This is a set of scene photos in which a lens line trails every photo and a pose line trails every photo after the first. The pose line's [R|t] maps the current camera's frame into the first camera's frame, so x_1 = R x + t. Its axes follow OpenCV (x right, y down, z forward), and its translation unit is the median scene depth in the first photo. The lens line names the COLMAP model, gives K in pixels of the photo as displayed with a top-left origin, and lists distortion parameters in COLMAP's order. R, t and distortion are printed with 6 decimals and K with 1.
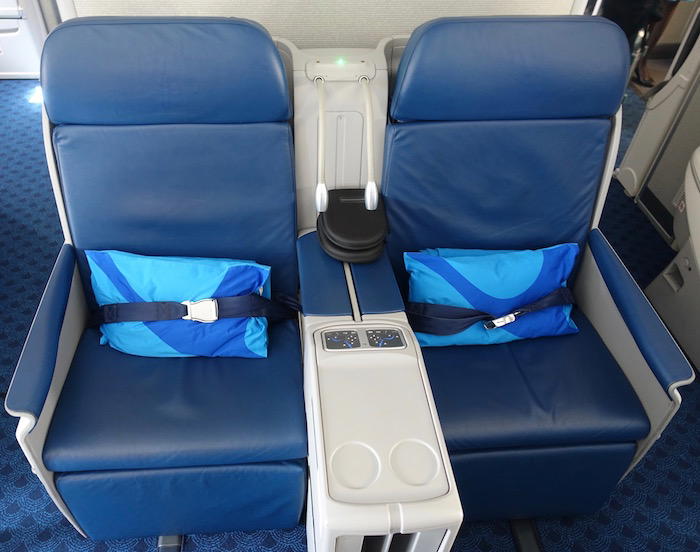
lens RADIAL K [[575.1, 0, 350.0], [0, 575.1, 276.0], [0, 0, 1]] dist [0.002188, -0.005309]
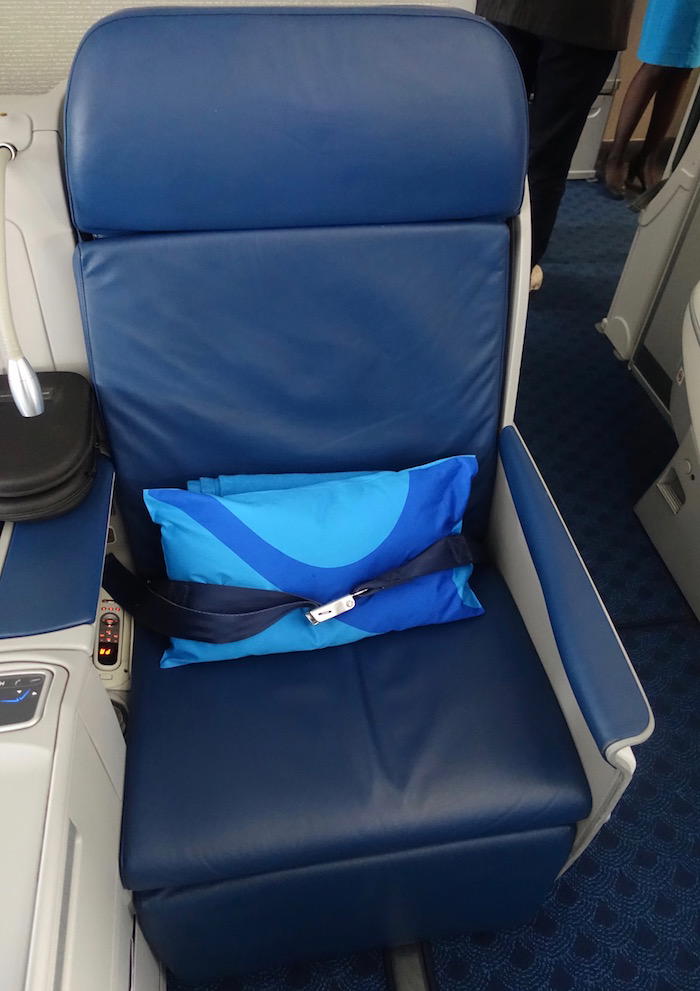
lens RADIAL K [[783.0, 0, 350.9], [0, 783.0, 511.2], [0, 0, 1]] dist [-0.007652, 0.001455]
pose [[0.995881, -0.050737, 0.075142, 0.223406], [0.047474, 0.997877, 0.044591, -0.043408], [-0.077245, -0.040840, 0.996175, 0.262834]]
